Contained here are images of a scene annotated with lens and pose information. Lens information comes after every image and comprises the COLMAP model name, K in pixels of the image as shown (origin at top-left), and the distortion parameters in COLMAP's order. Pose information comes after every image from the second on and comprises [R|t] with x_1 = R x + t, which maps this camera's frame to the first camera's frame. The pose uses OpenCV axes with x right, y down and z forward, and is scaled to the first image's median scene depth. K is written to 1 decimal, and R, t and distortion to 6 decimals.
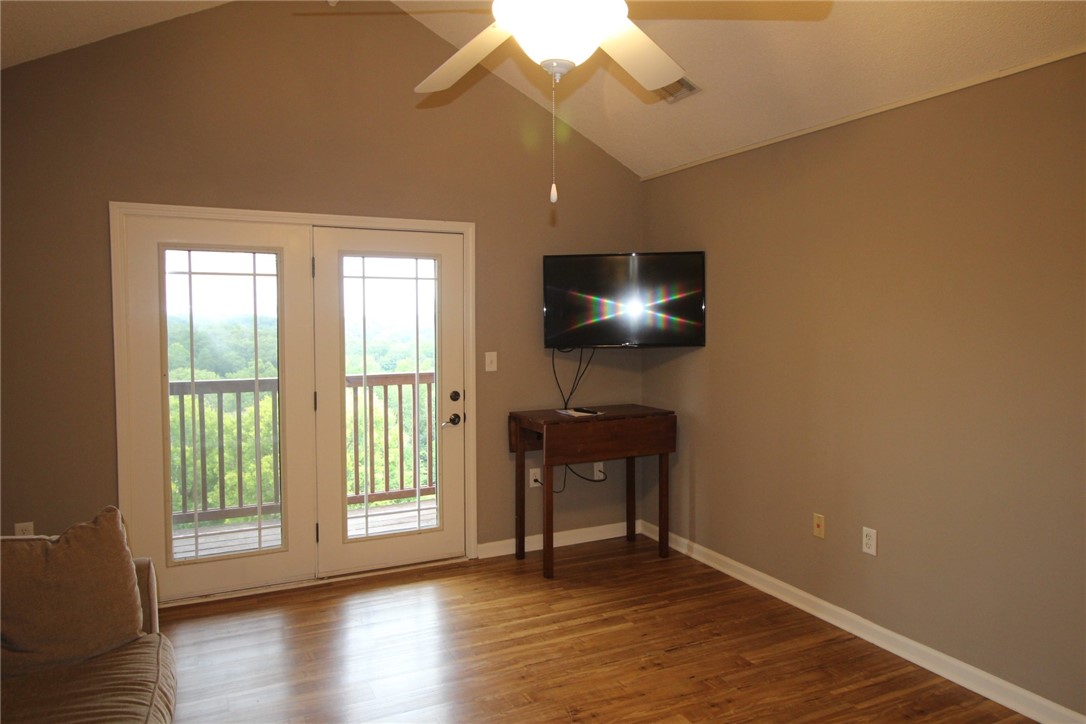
lens RADIAL K [[746.7, 0, 543.0], [0, 746.7, 362.0], [0, 0, 1]] dist [0.012398, -0.003412]
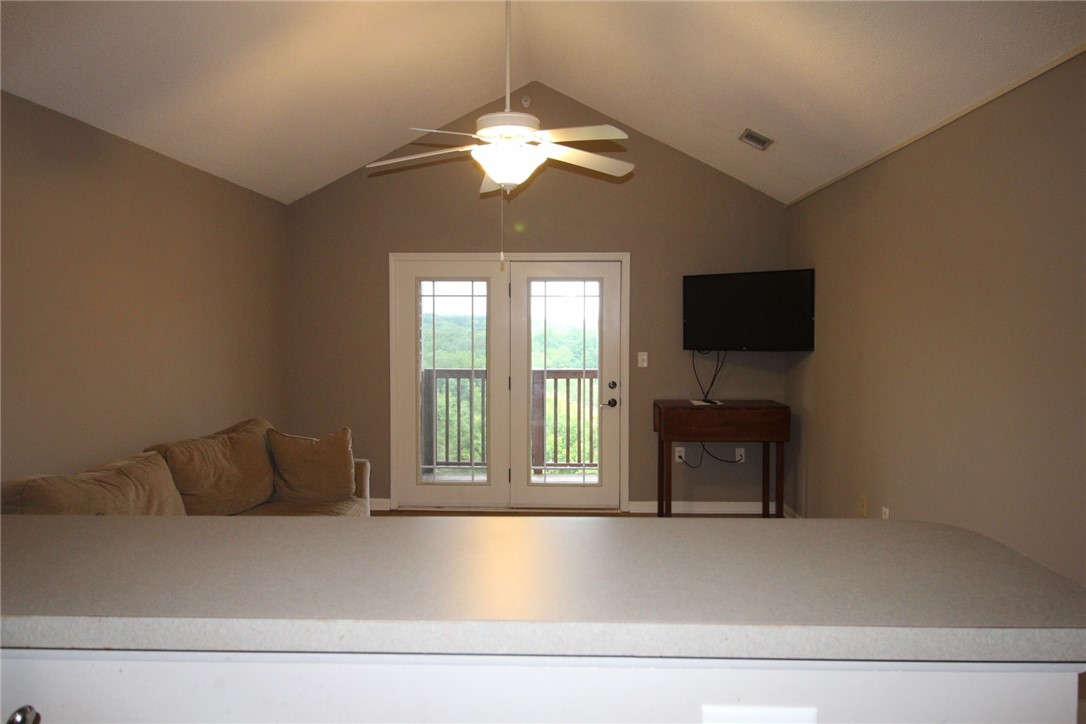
lens RADIAL K [[746.7, 0, 543.0], [0, 746.7, 362.0], [0, 0, 1]] dist [0.012398, -0.003412]
pose [[0.881767, 0.026686, -0.470930, 0.396844], [-0.031786, 0.999491, -0.002878, 0.013128], [0.470613, 0.017507, 0.882166, -0.218409]]
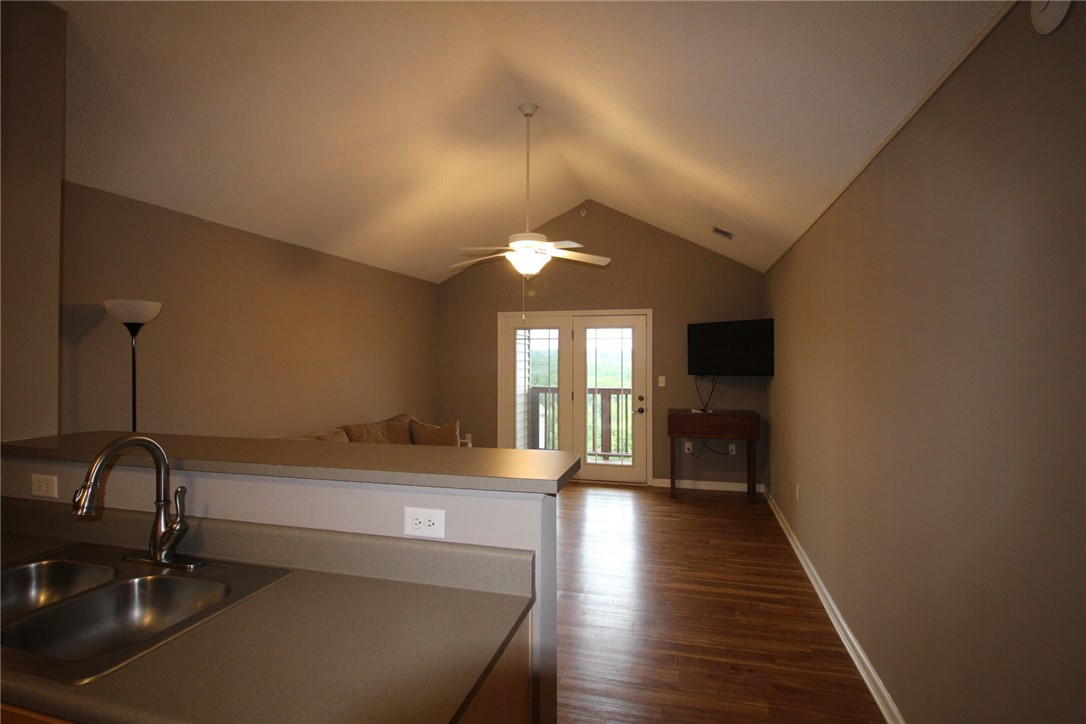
lens RADIAL K [[551.5, 0, 543.0], [0, 551.5, 362.0], [0, 0, 1]] dist [0.004349, 0.000555]
pose [[0.749940, 0.009273, -0.661441, 0.645126], [-0.042764, 0.998490, -0.034487, 0.011995], [0.660122, 0.054149, 0.749204, -0.246520]]
